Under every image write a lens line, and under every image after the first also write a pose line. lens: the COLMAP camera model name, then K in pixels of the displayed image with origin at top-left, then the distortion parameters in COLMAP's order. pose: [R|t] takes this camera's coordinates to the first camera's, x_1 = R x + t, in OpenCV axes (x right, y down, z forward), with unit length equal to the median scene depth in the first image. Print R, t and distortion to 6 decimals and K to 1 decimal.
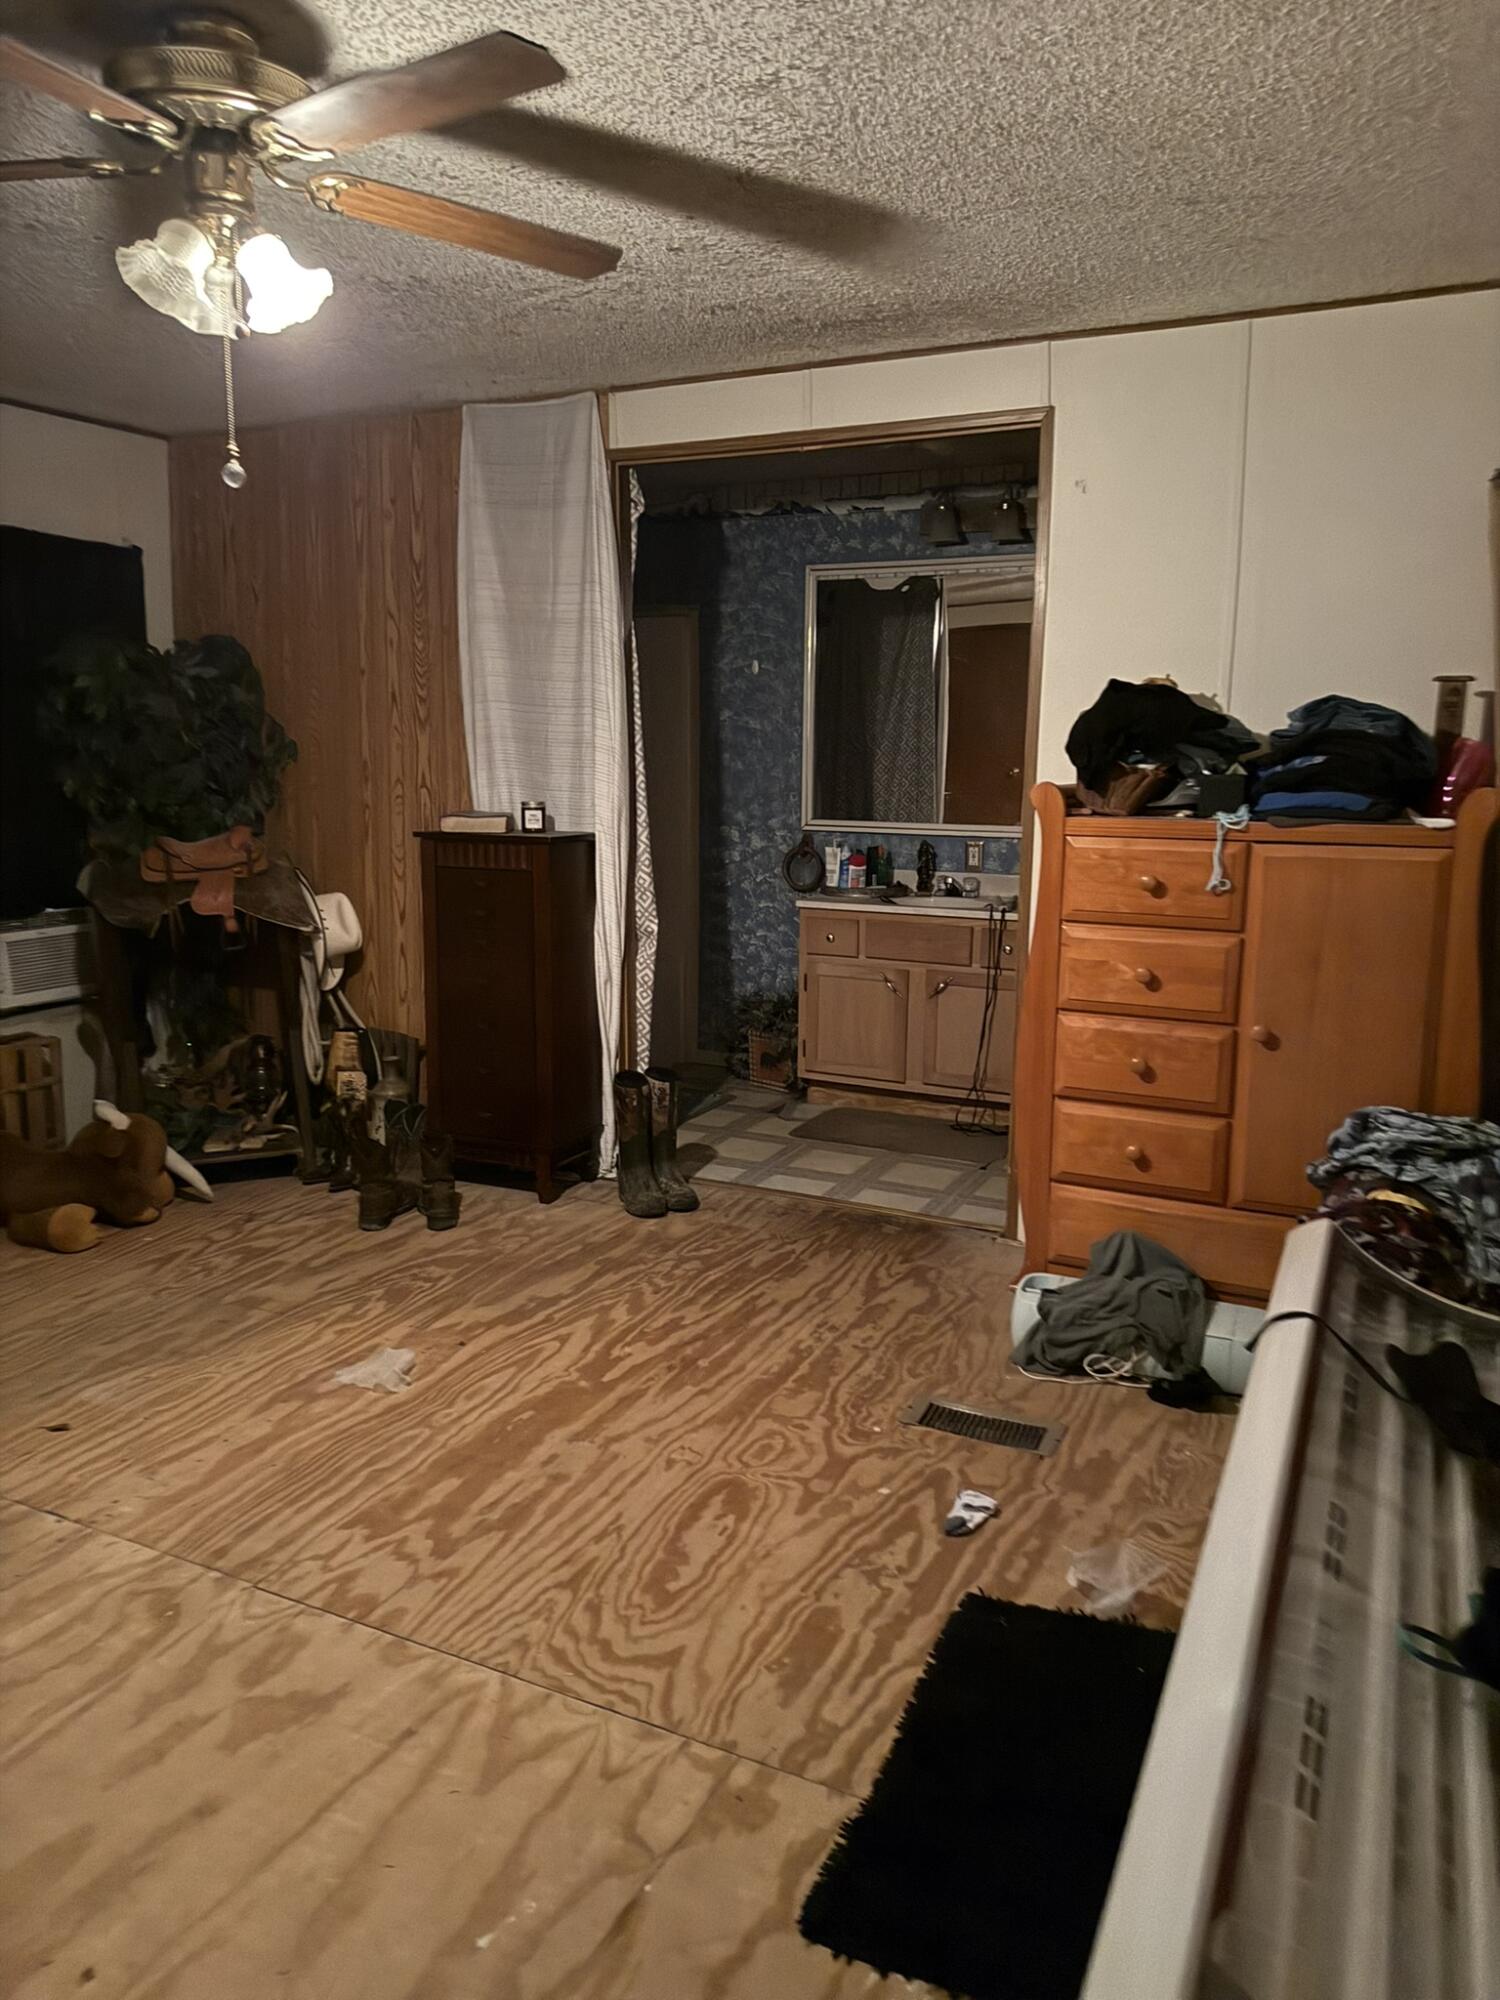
lens RADIAL K [[1408.3, 0, 750.2], [0, 1408.3, 1004.6], [0, 0, 1]] dist [0.084112, -0.094522]
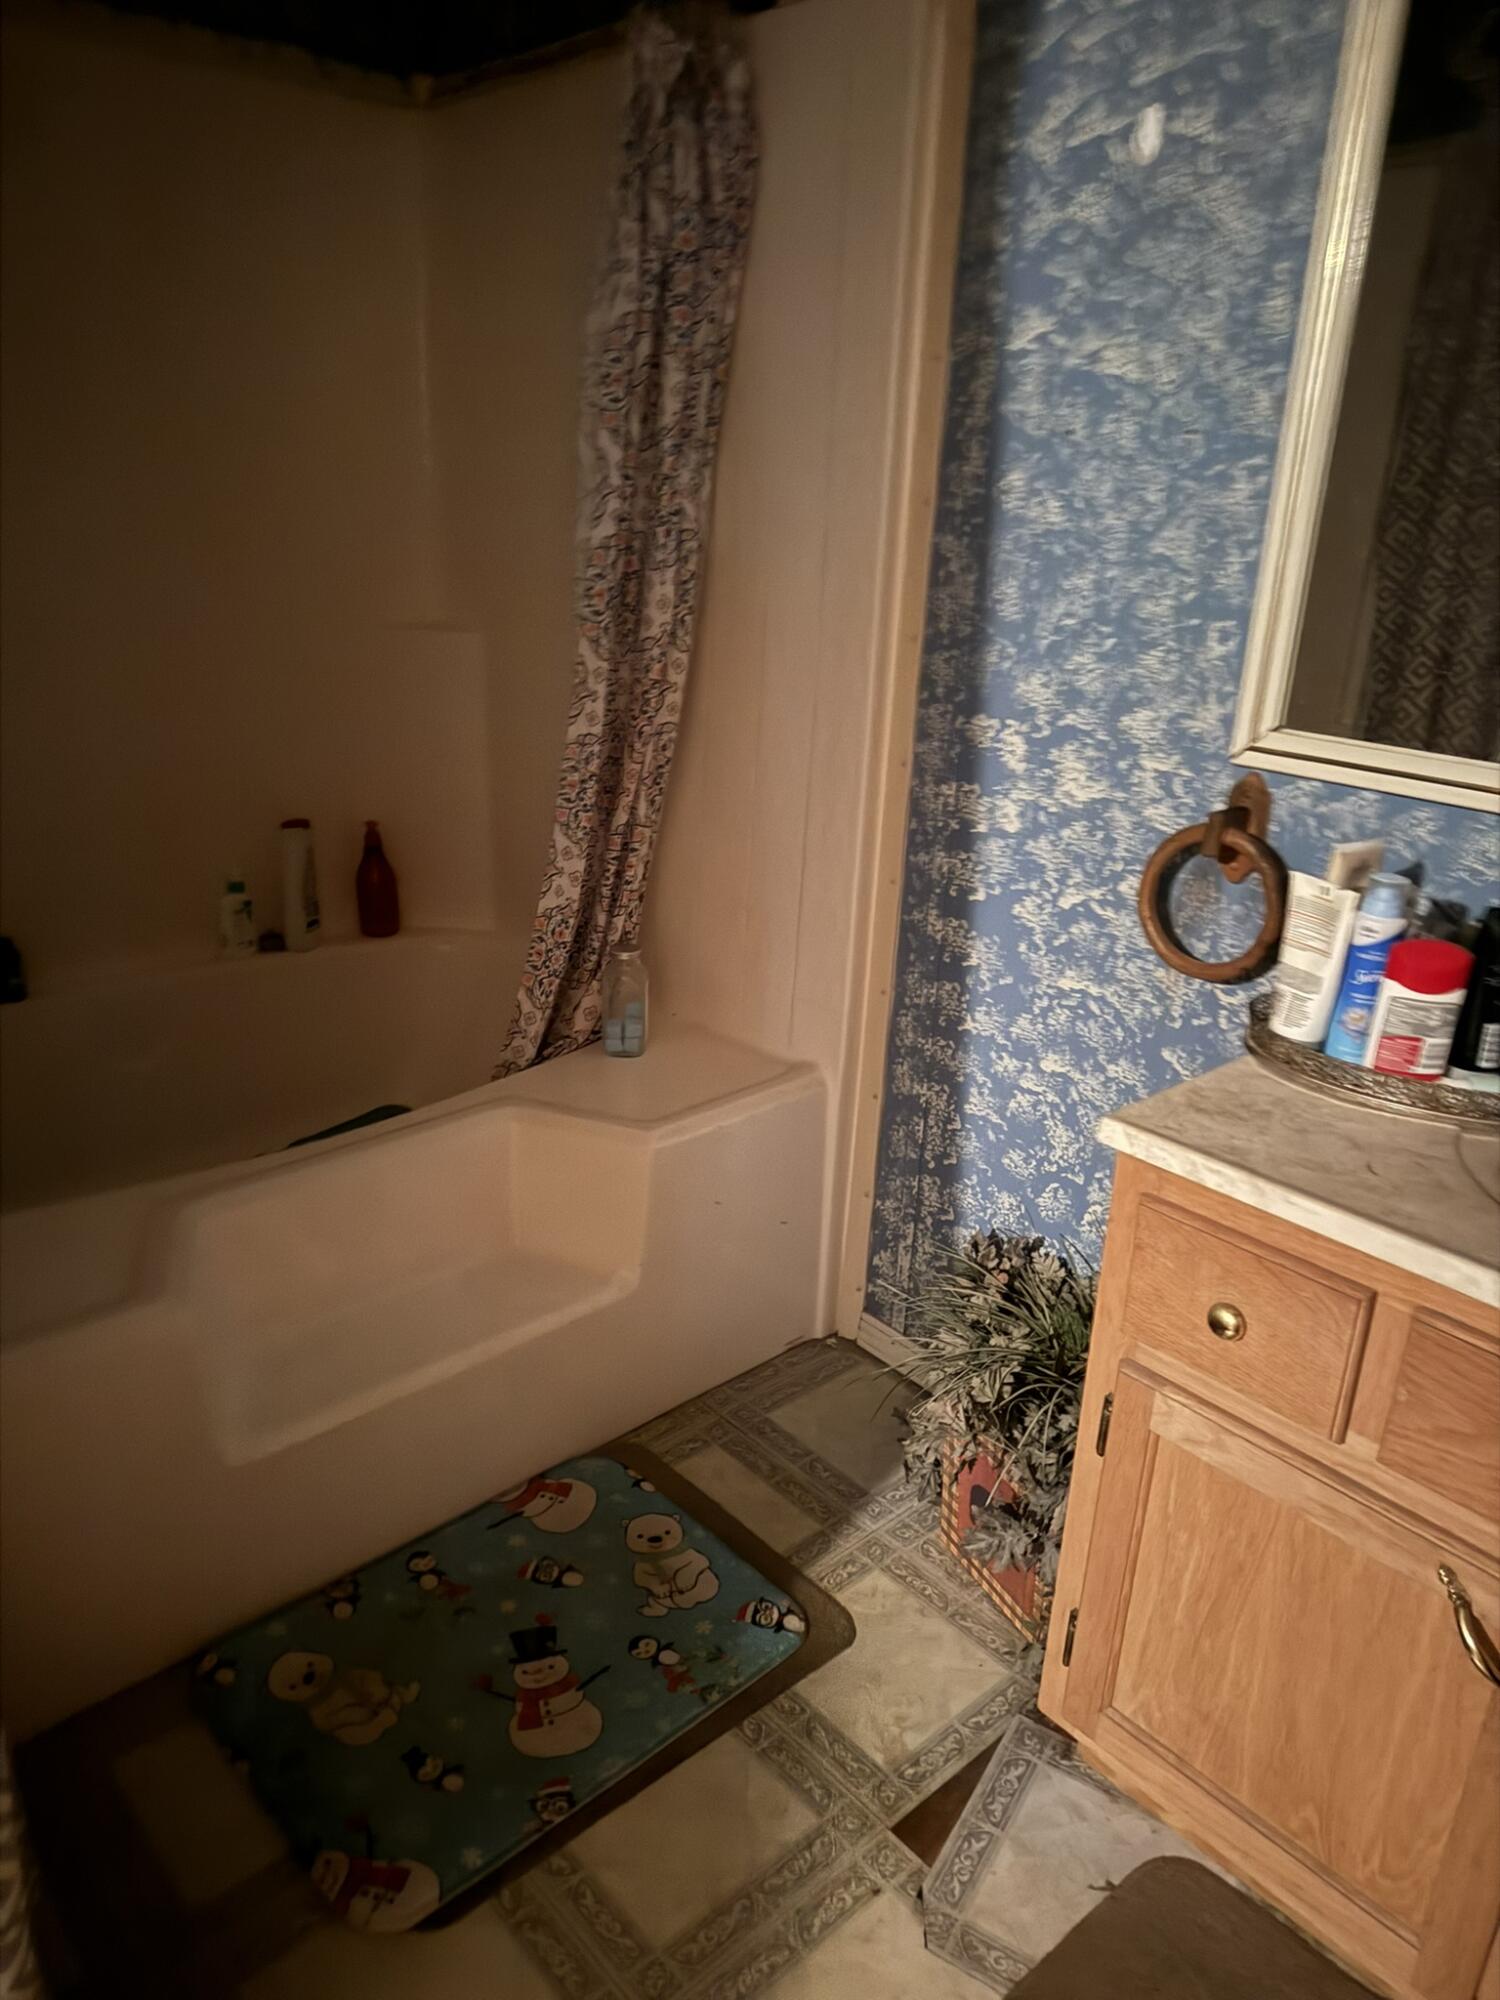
lens RADIAL K [[1408.3, 0, 734.3], [0, 1408.3, 990.5], [0, 0, 1]] dist [0.084112, -0.094522]
pose [[0.926124, 0.154806, -0.343990, 0.048572], [-0.094991, 0.978233, 0.184490, -0.121019], [0.365063, -0.138185, 0.920671, 0.688674]]
